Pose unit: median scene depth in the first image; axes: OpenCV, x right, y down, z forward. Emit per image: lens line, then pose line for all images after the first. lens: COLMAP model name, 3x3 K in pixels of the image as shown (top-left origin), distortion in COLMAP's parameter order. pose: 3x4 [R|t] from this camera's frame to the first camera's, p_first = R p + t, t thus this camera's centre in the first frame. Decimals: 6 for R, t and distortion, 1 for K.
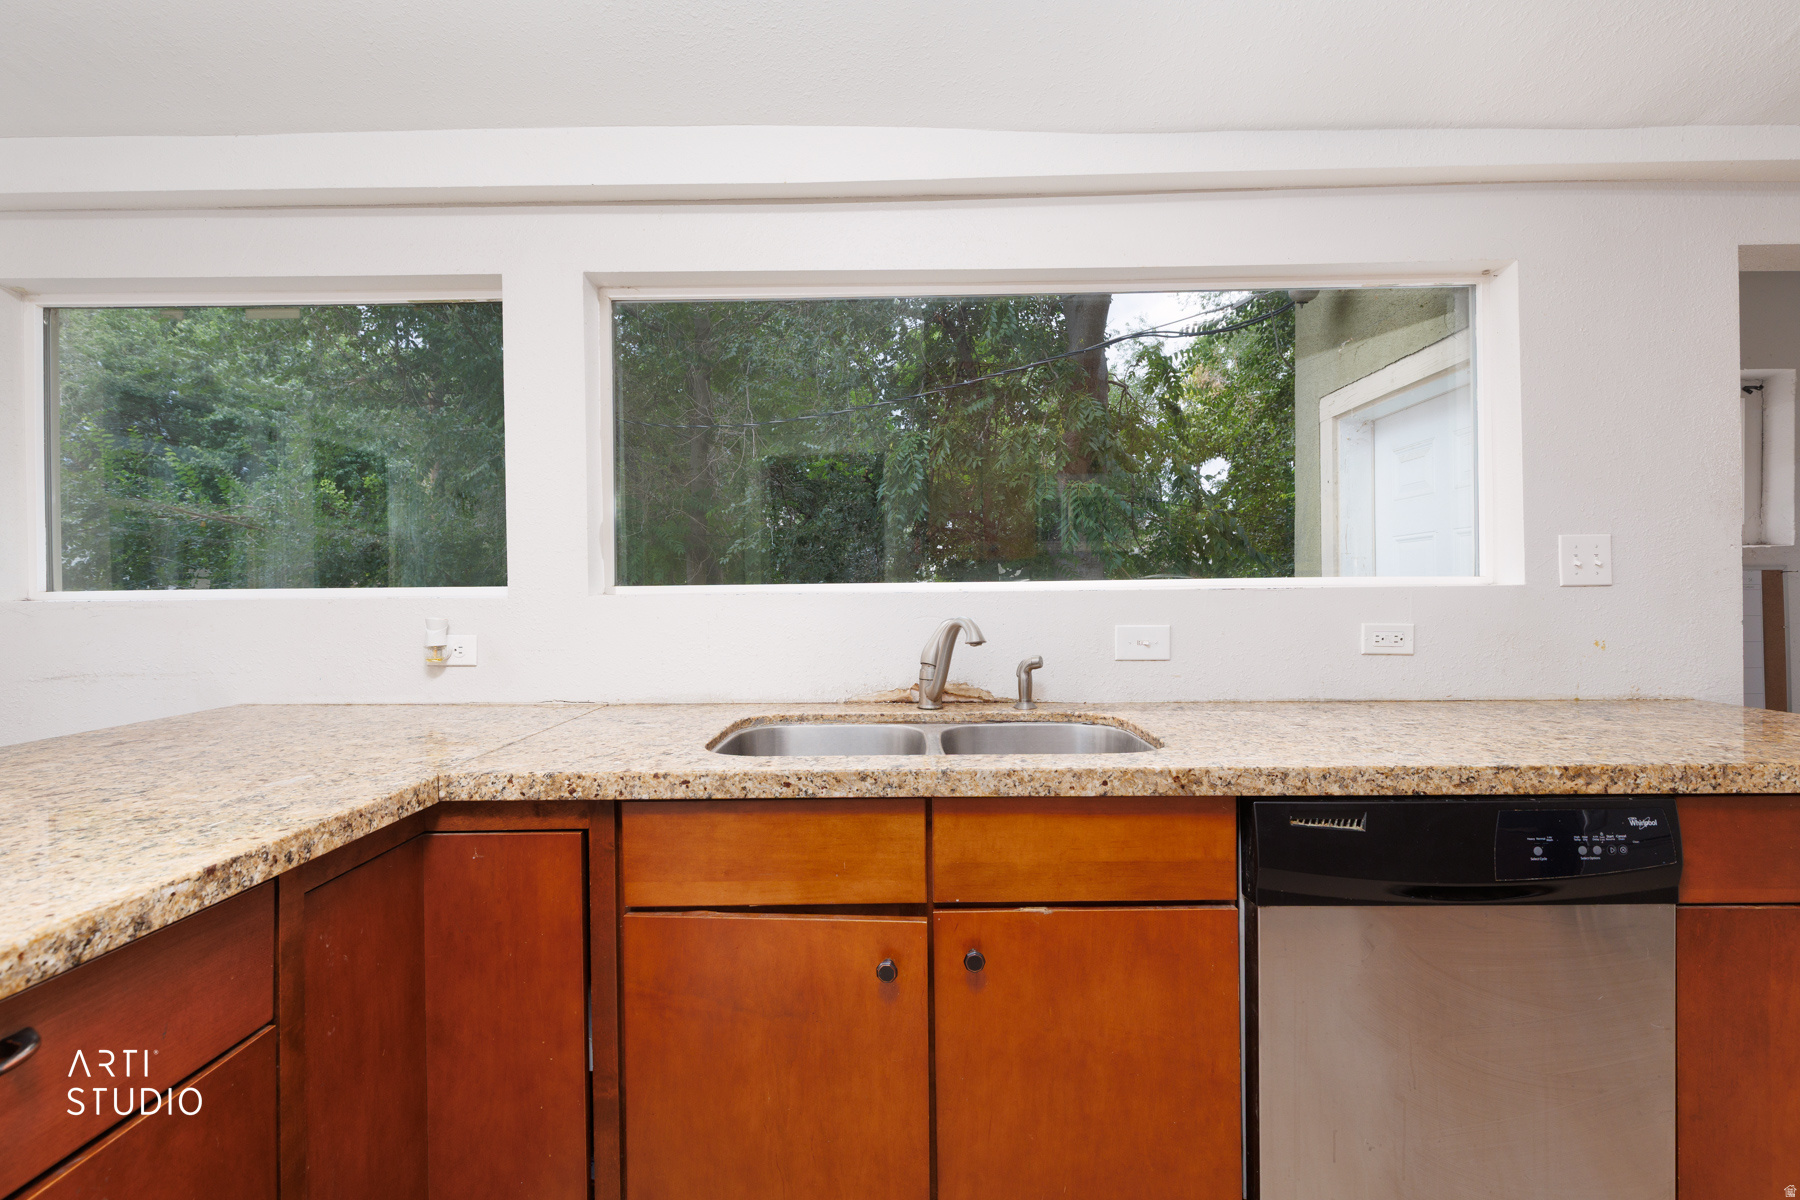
lens RADIAL K [[801.0, 0, 900.7], [0, 801.0, 594.1], [0, 0, 1]] dist [0.003642, -0.000056]
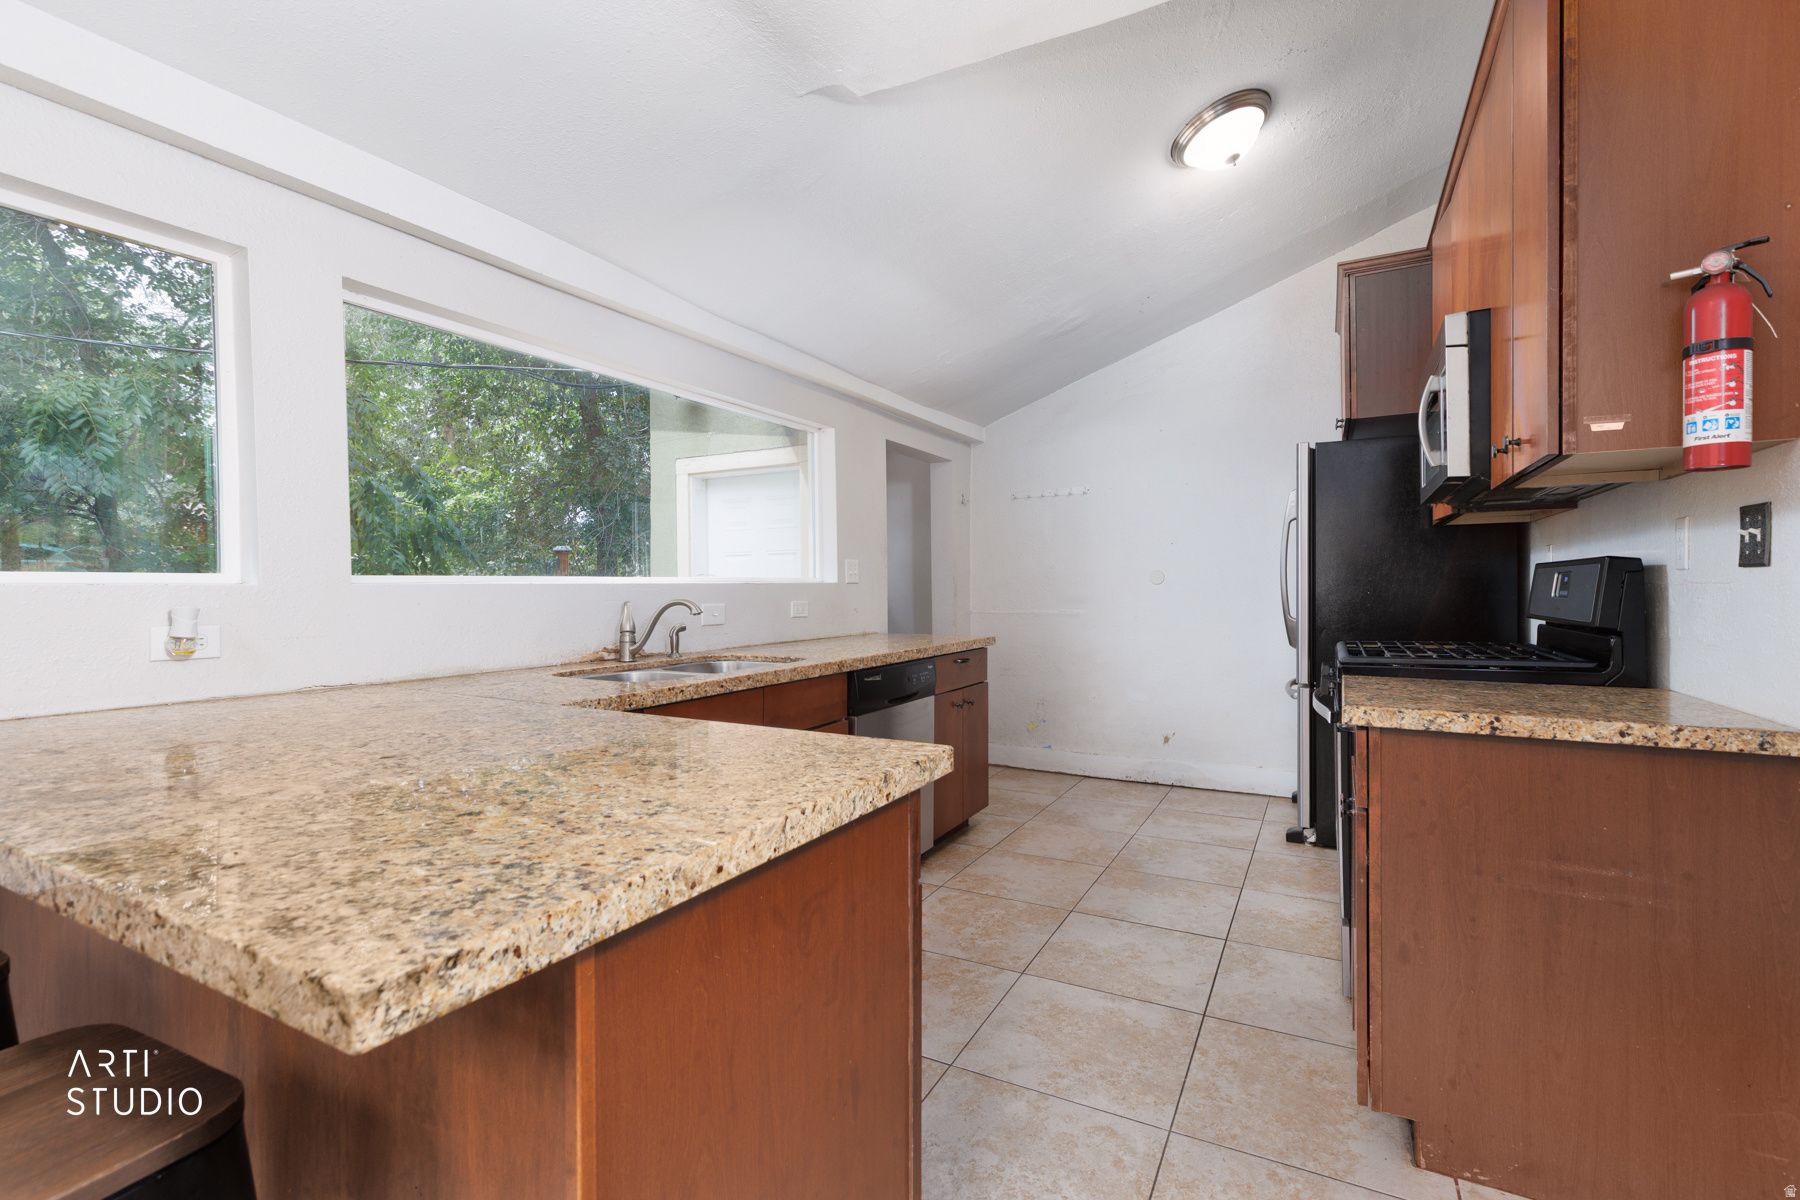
lens RADIAL K [[801.0, 0, 906.5], [0, 801.0, 598.3], [0, 0, 1]] dist [0.003642, -0.000056]
pose [[0.458278, -0.004343, 0.888799, -1.572792], [-0.002492, 0.999978, 0.006171, 0.018822], [-0.888806, -0.005043, 0.458257, -0.235618]]
